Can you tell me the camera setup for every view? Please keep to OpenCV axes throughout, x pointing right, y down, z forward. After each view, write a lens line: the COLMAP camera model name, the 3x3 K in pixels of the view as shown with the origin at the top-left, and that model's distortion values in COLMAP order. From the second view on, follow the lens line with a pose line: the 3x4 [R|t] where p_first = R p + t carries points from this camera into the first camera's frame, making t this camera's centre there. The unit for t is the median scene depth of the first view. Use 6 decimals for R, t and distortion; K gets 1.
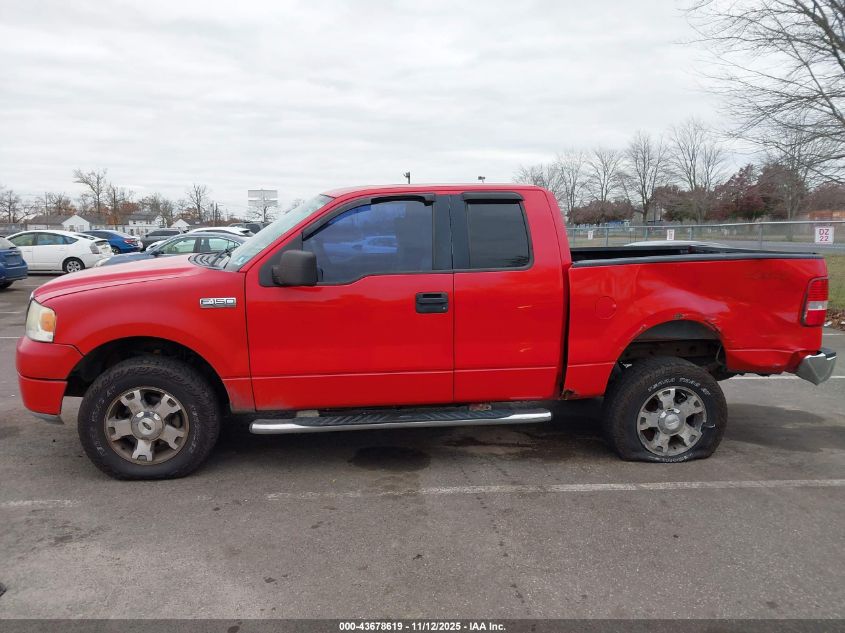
lens RADIAL K [[663.8, 0, 421.9], [0, 663.8, 315.4], [0, 0, 1]] dist [0.027221, -0.029327]
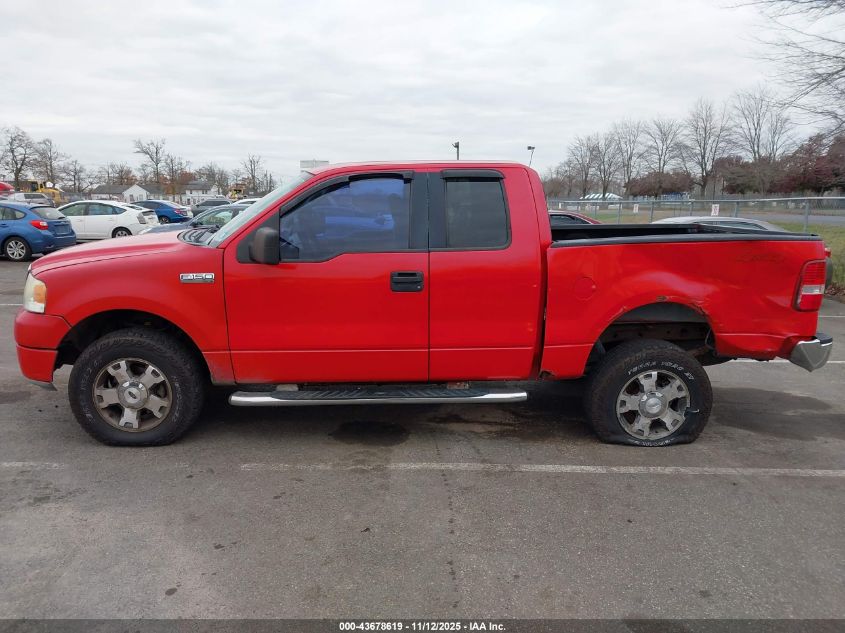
lens RADIAL K [[663.8, 0, 420.0], [0, 663.8, 319.2], [0, 0, 1]] dist [0.027221, -0.029327]
pose [[0.997010, 0.019435, -0.074785, 0.108472], [-0.015850, 0.998710, 0.048242, -0.010166], [0.075626, -0.046912, 0.996032, -0.001248]]
